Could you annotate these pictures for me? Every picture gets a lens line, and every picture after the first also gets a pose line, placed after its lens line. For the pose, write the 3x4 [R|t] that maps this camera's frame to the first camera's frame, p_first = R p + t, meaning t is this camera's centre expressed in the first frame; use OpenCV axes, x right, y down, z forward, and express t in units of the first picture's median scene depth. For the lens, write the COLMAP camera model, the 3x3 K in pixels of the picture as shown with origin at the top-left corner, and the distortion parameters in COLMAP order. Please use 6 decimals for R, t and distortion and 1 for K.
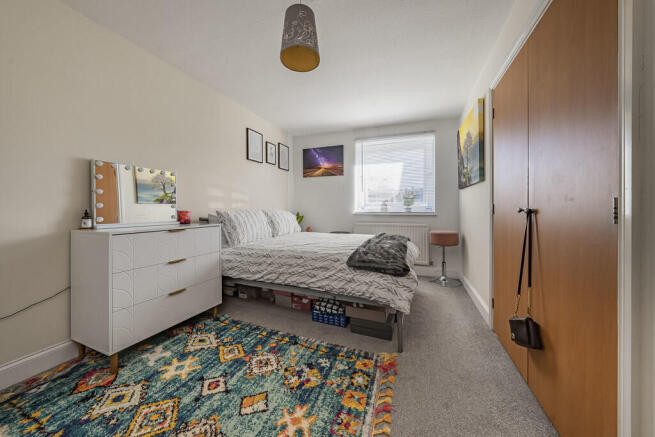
lens RADIAL K [[228.8, 0, 308.8], [0, 228.8, 210.4], [0, 0, 1]] dist [0.002152, 0.000043]
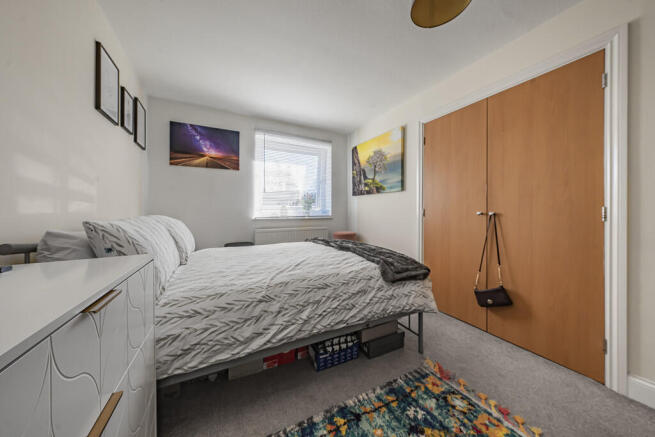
lens RADIAL K [[228.8, 0, 328.4], [0, 228.8, 211.3], [0, 0, 1]] dist [0.002152, 0.000043]
pose [[0.633044, -0.002242, 0.774112, -0.502507], [0.010400, 0.999930, -0.005609, -0.010122], [-0.774046, 0.011602, 0.633023, 0.512758]]
